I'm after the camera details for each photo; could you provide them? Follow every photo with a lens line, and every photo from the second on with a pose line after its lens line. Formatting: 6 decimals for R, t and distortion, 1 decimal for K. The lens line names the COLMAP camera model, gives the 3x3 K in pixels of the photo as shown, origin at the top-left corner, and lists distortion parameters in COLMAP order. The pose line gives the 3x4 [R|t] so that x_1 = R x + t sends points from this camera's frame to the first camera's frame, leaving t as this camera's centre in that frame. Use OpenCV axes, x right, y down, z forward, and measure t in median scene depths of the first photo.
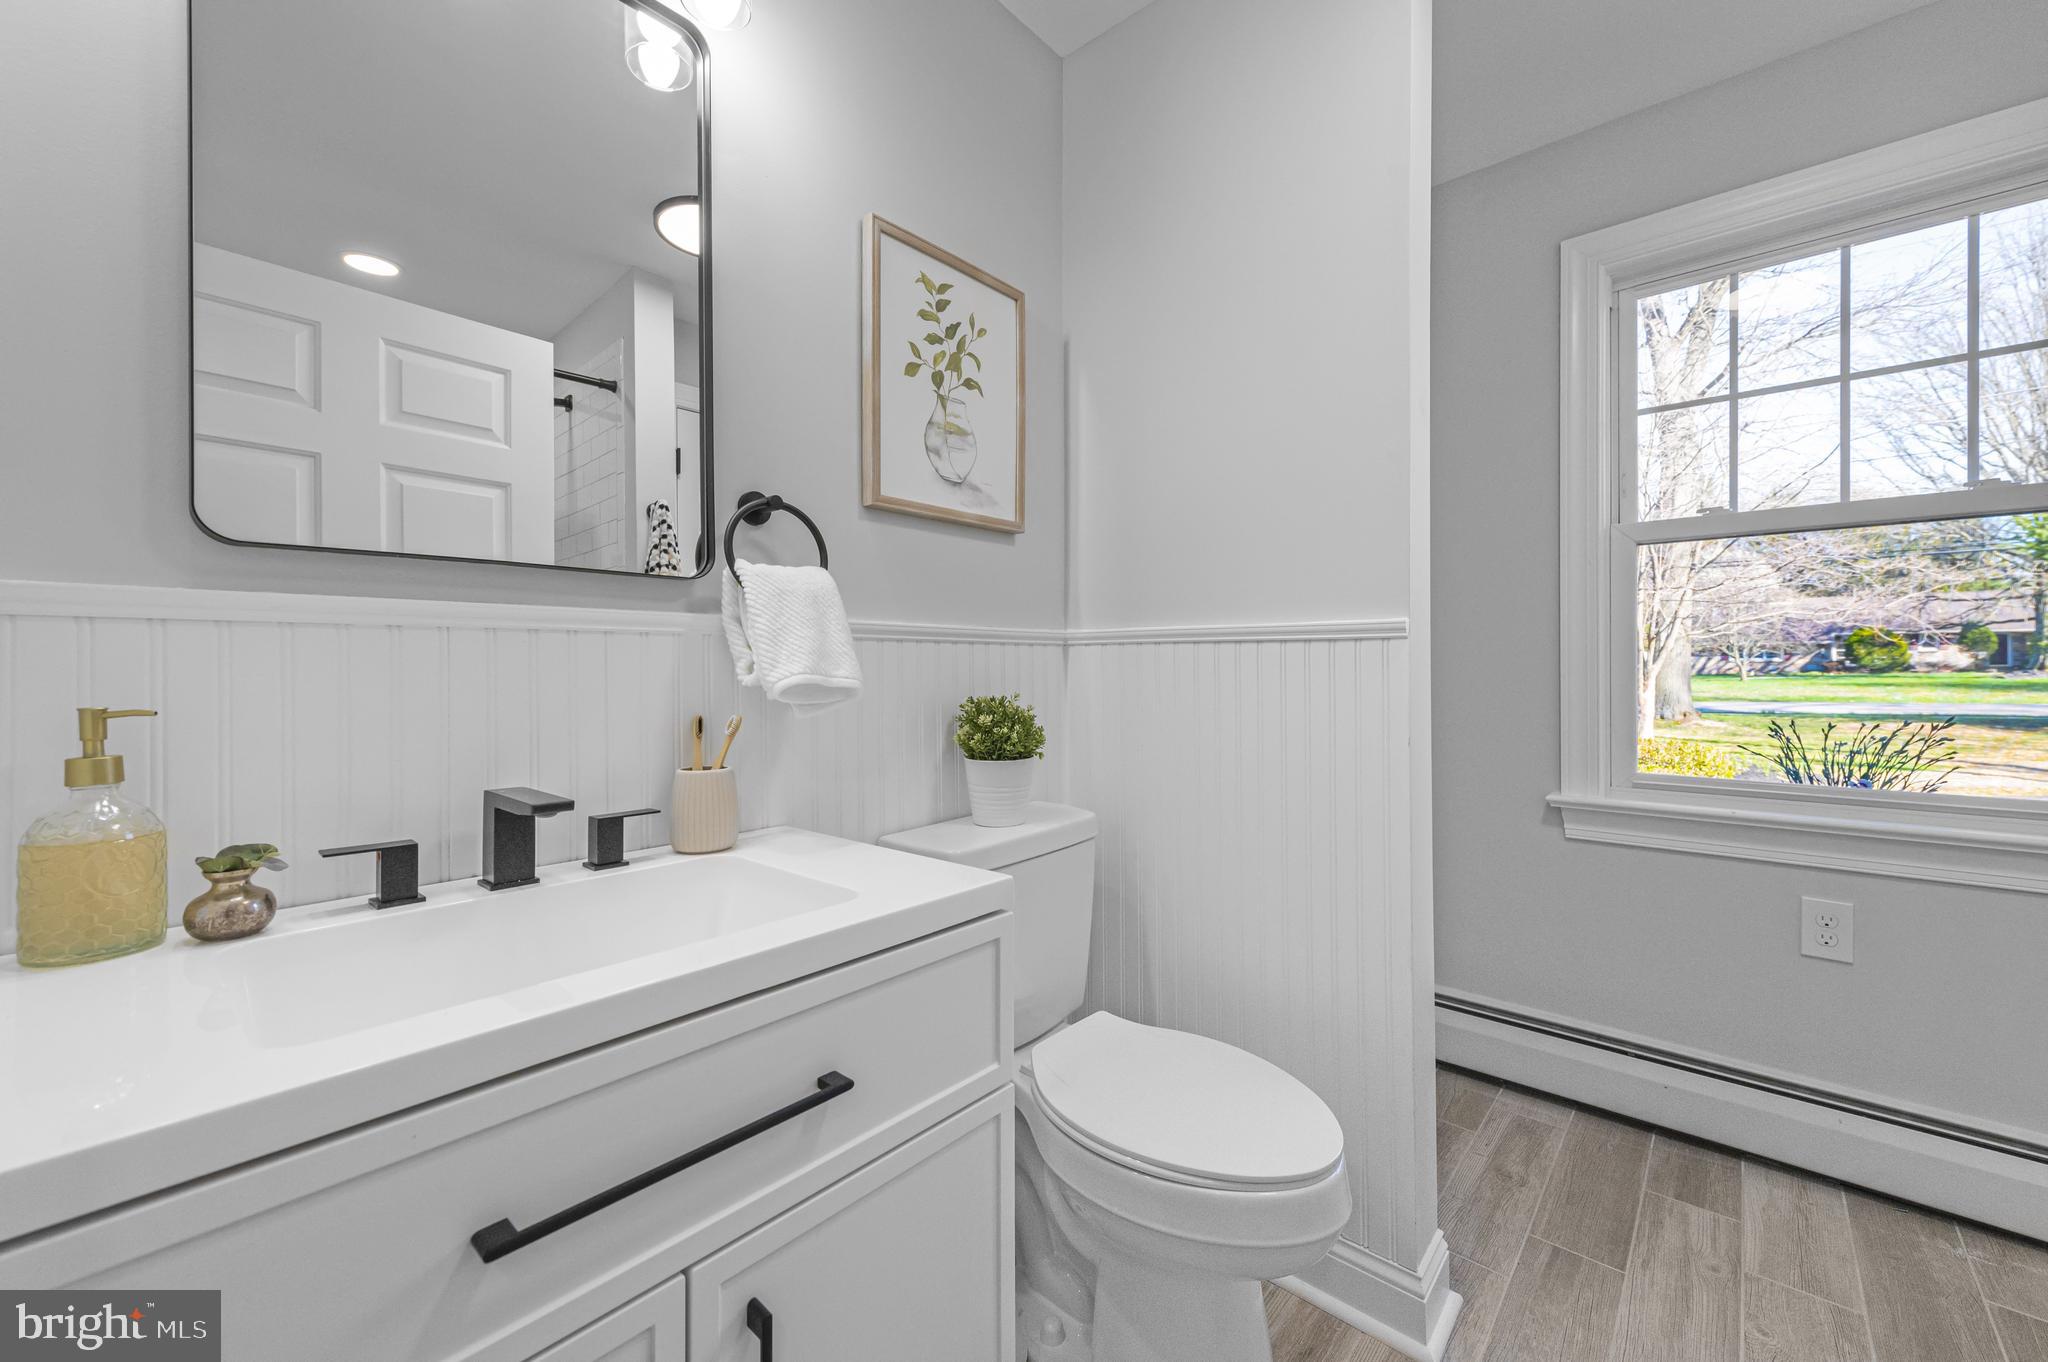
lens RADIAL K [[809.8, 0, 1027.5], [0, 809.8, 672.3], [0, 0, 1]] dist [0.011881, -0.002793]
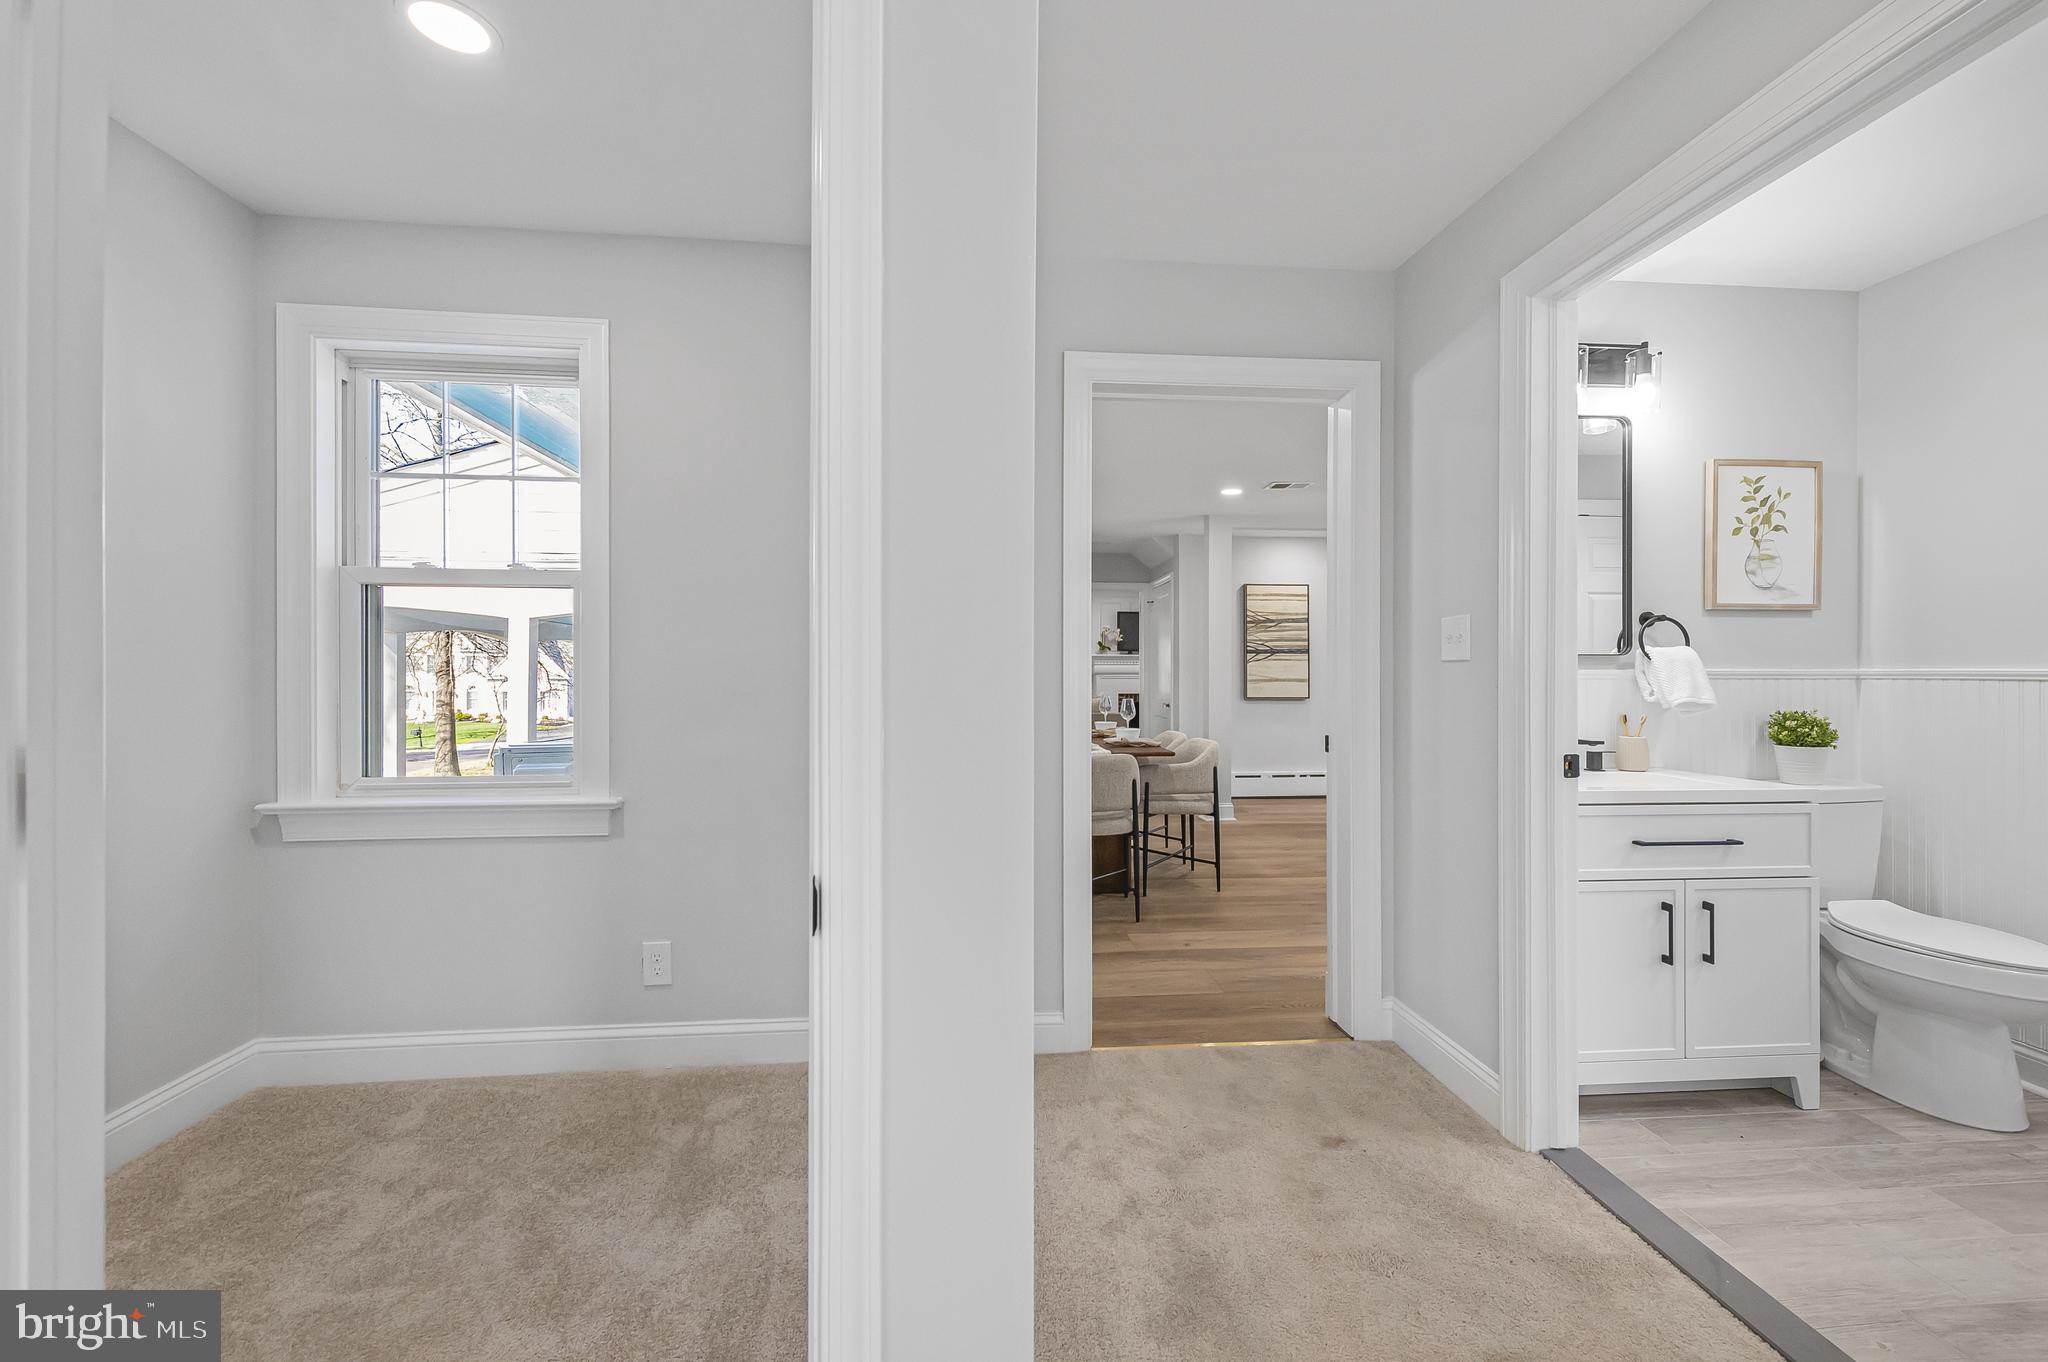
lens RADIAL K [[809.8, 0, 1028.8], [0, 809.8, 673.0], [0, 0, 1]] dist [0.011881, -0.002793]
pose [[0.726121, 0.004784, -0.687550, -0.034249], [-0.009160, 0.999954, -0.002715, -0.031791], [0.687506, 0.008270, 0.726132, -1.420689]]
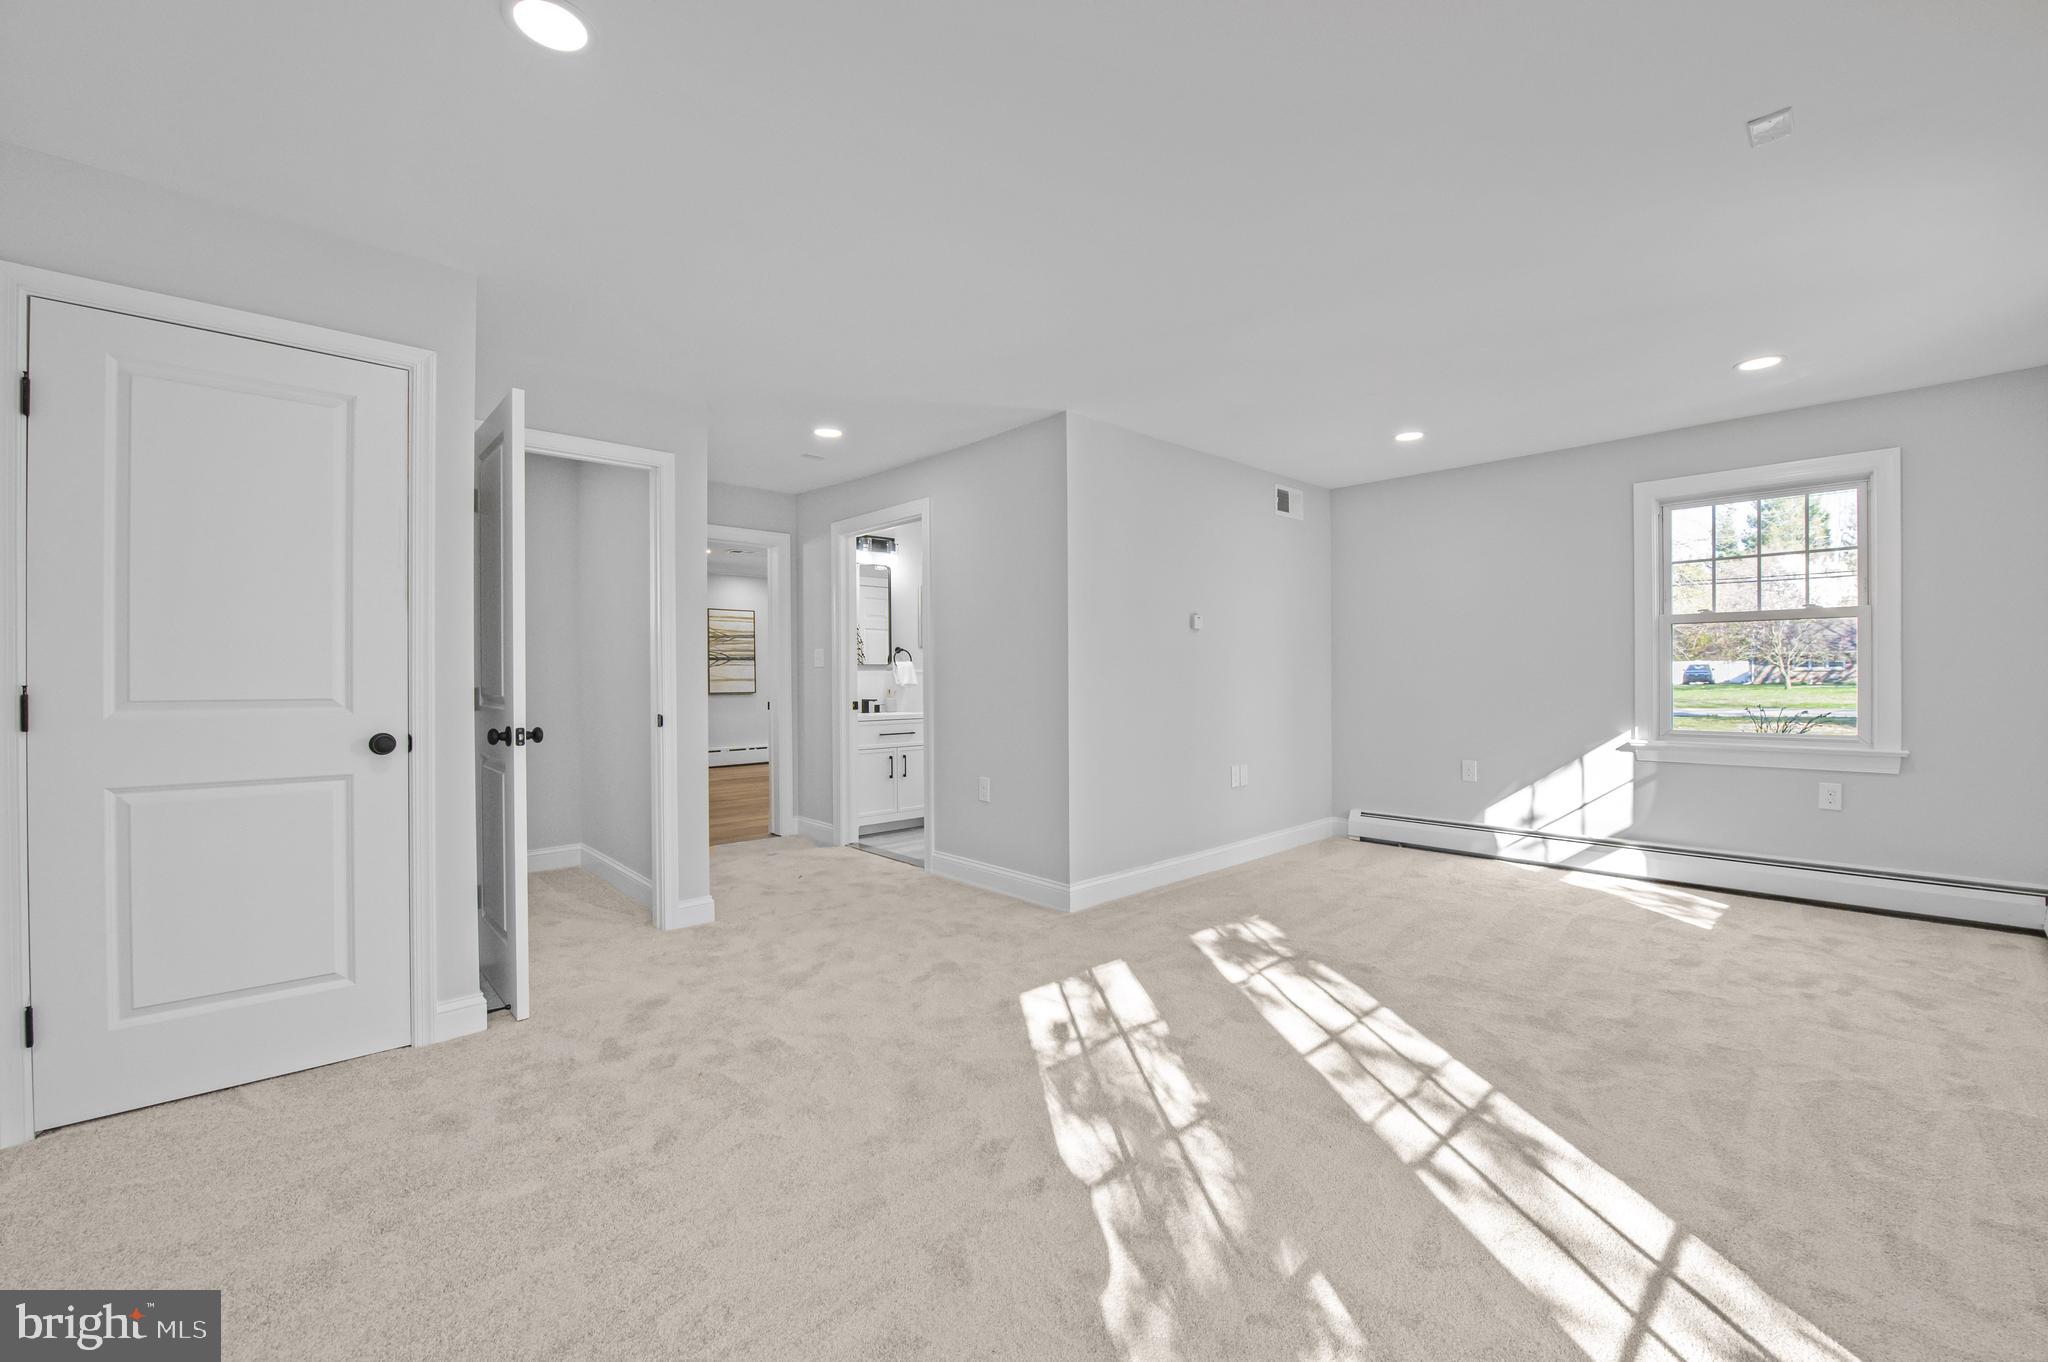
lens RADIAL K [[809.8, 0, 1007.5], [0, 809.8, 681.8], [0, 0, 1]] dist [0.011881, -0.002793]
pose [[0.993103, -0.000251, -0.117243, 0.810281], [0.000364, 0.999999, 0.000937, -0.001593], [0.117243, -0.000973, 0.993103, -3.406012]]
